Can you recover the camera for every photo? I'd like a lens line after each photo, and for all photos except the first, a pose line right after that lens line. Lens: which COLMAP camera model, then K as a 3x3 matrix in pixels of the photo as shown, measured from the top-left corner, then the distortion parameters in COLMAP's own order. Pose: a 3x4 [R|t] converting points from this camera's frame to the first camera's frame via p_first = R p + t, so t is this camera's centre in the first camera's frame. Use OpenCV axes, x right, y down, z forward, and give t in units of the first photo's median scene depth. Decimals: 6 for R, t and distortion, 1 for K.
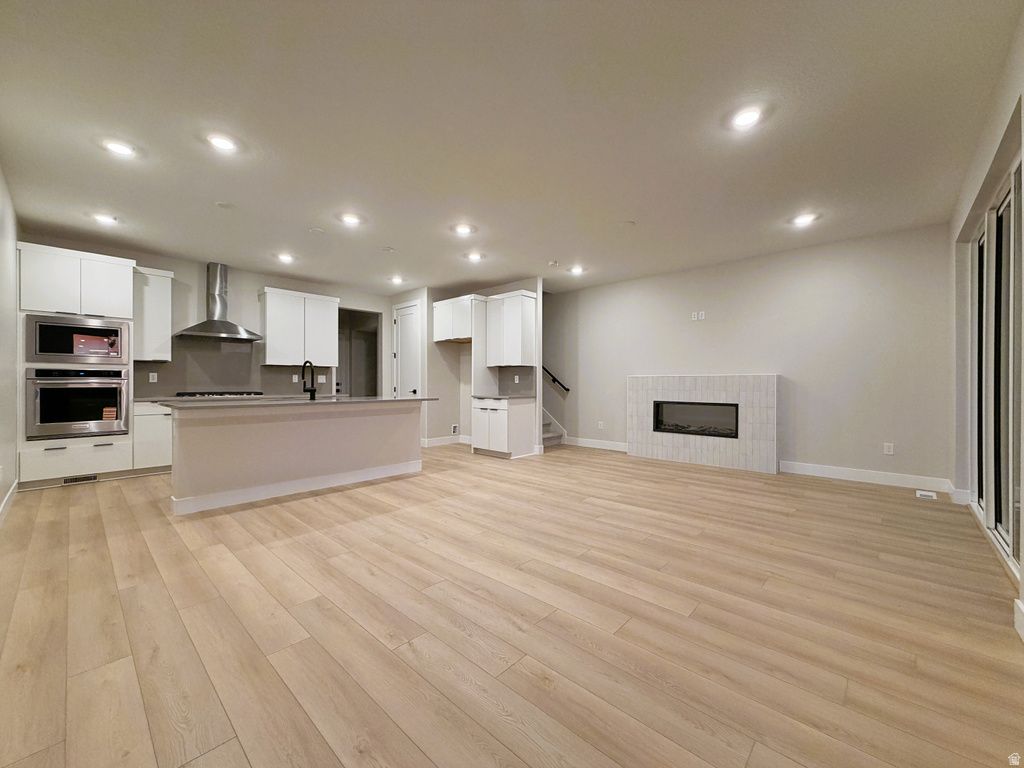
lens RADIAL K [[407.1, 0, 506.7], [0, 407.1, 382.3], [0, 0, 1]] dist [-0.001219, 0.001251]
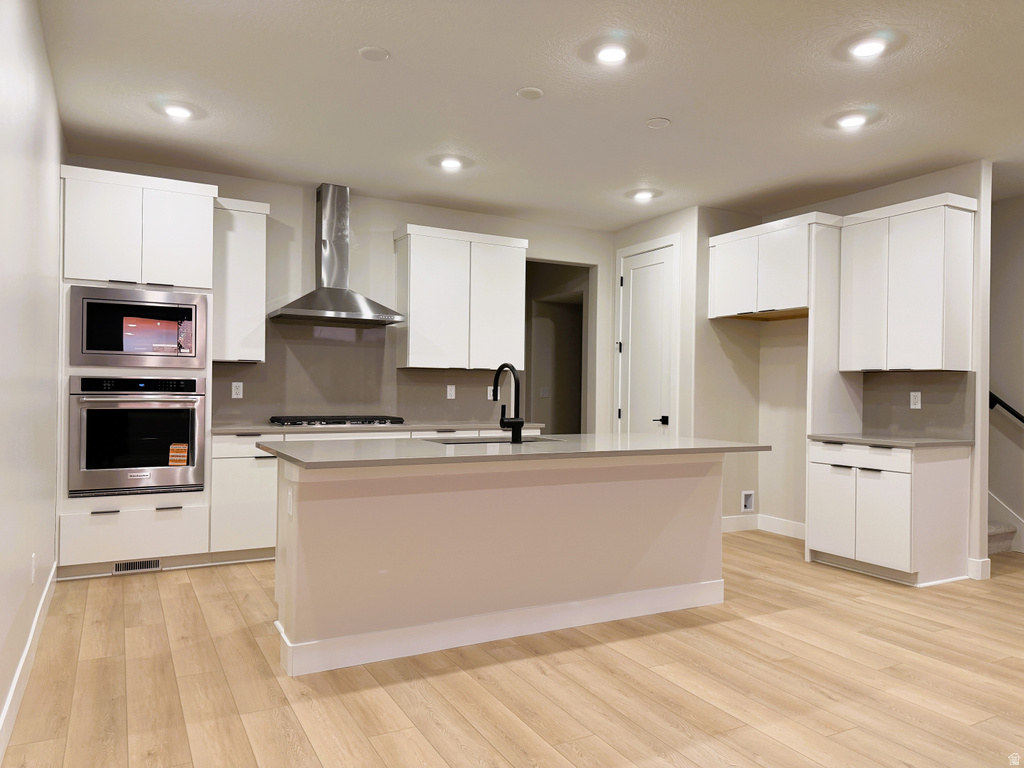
lens RADIAL K [[731.5, 0, 513.1], [0, 731.5, 387.5], [0, 0, 1]] dist [0.028448, -0.024165]
pose [[0.947100, 0.010974, -0.320750, -0.180326], [-0.012180, 0.999924, -0.001754, -0.020026], [0.320707, 0.005568, 0.947162, 0.153947]]
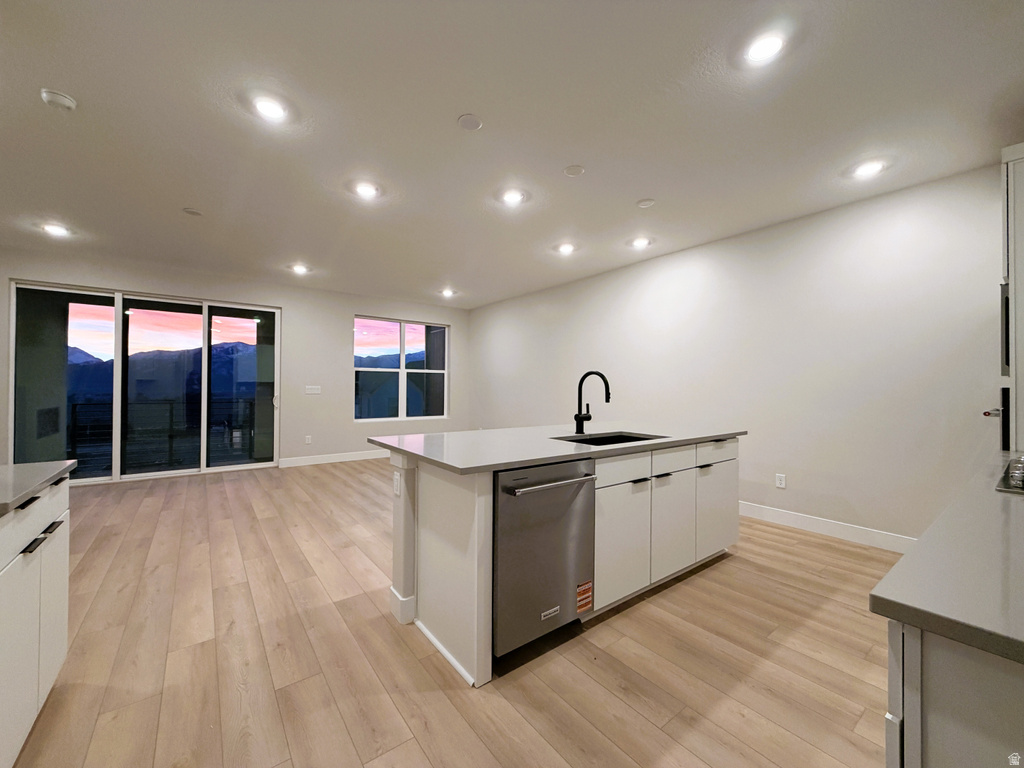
lens RADIAL K [[407.1, 0, 513.4], [0, 407.1, 383.7], [0, 0, 1]] dist [-0.001219, 0.001251]
pose [[-0.985743, -0.006932, 0.168115, -0.426502], [-0.008180, 0.999944, -0.006732, -0.026259], [-0.168059, -0.008012, -0.985744, 1.452279]]
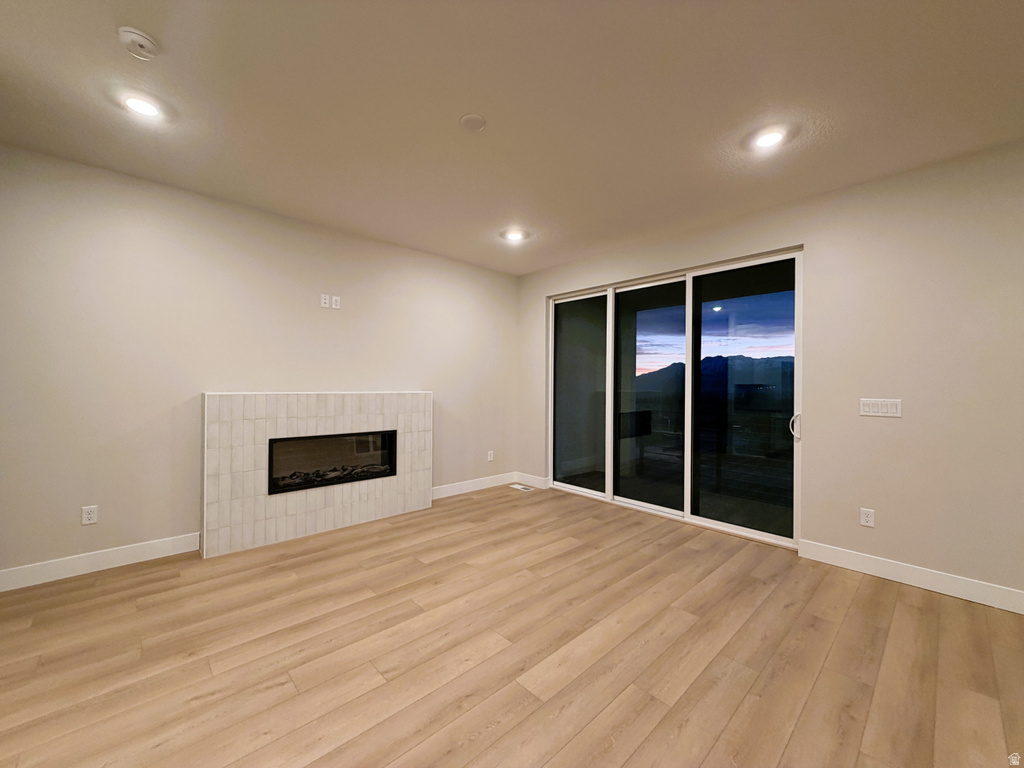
lens RADIAL K [[407.1, 0, 515.4], [0, 407.1, 386.4], [0, 0, 1]] dist [-0.001219, 0.001251]
pose [[0.072749, -0.002382, 0.997347, -0.194118], [-0.009869, 0.999946, 0.003108, -0.036526], [-0.997301, -0.010069, 0.072721, 0.765212]]
